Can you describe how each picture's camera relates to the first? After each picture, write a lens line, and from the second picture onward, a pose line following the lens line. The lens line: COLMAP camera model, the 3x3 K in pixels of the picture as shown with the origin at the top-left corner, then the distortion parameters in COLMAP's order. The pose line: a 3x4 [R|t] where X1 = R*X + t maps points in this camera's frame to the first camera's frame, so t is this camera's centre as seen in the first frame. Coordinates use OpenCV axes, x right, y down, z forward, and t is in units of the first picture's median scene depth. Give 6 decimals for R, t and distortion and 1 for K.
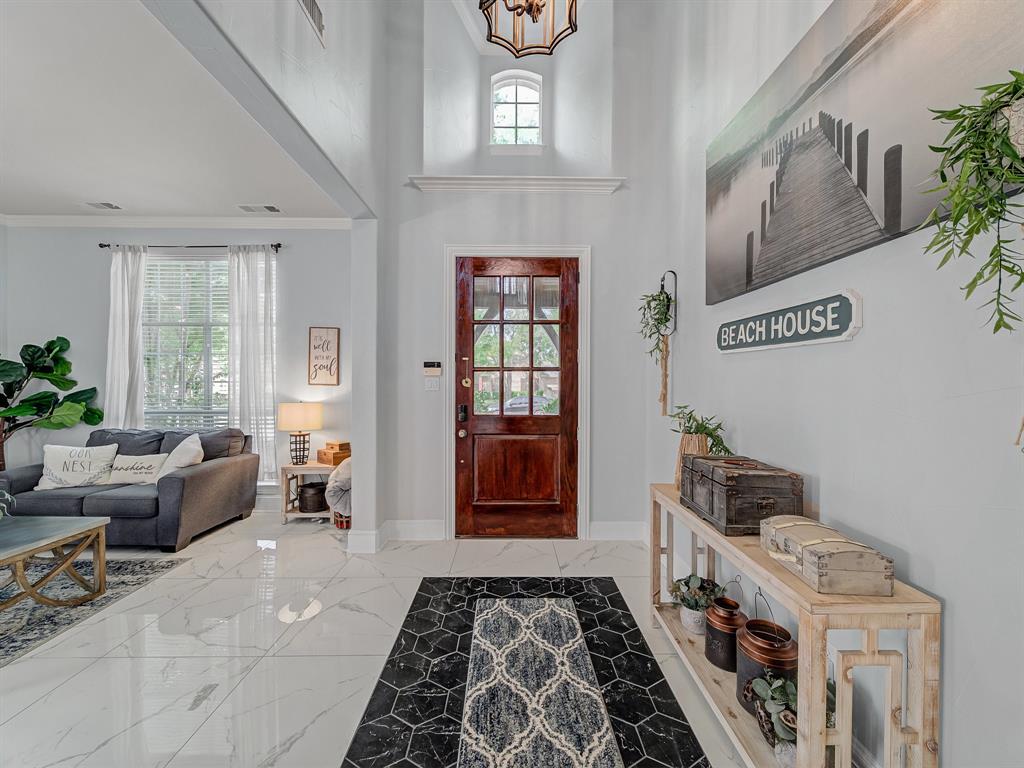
lens RADIAL K [[399.8, 0, 513.8], [0, 399.8, 382.4], [0, 0, 1]] dist [-0.000518, -0.001129]
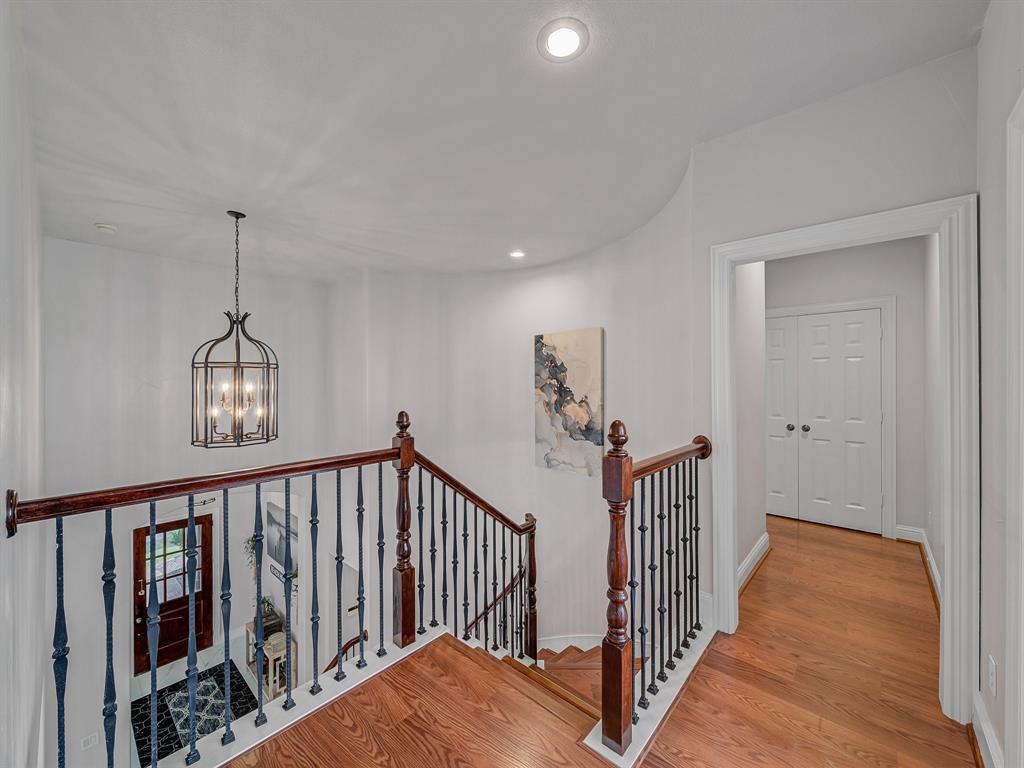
lens RADIAL K [[399.8, 0, 516.7], [0, 399.8, 381.6], [0, 0, 1]] dist [-0.000518, -0.001129]
pose [[0.668296, -0.003652, 0.743887, -0.326166], [0.010975, 0.999928, -0.004951, -0.959816], [-0.743815, 0.011473, 0.668287, -1.593836]]
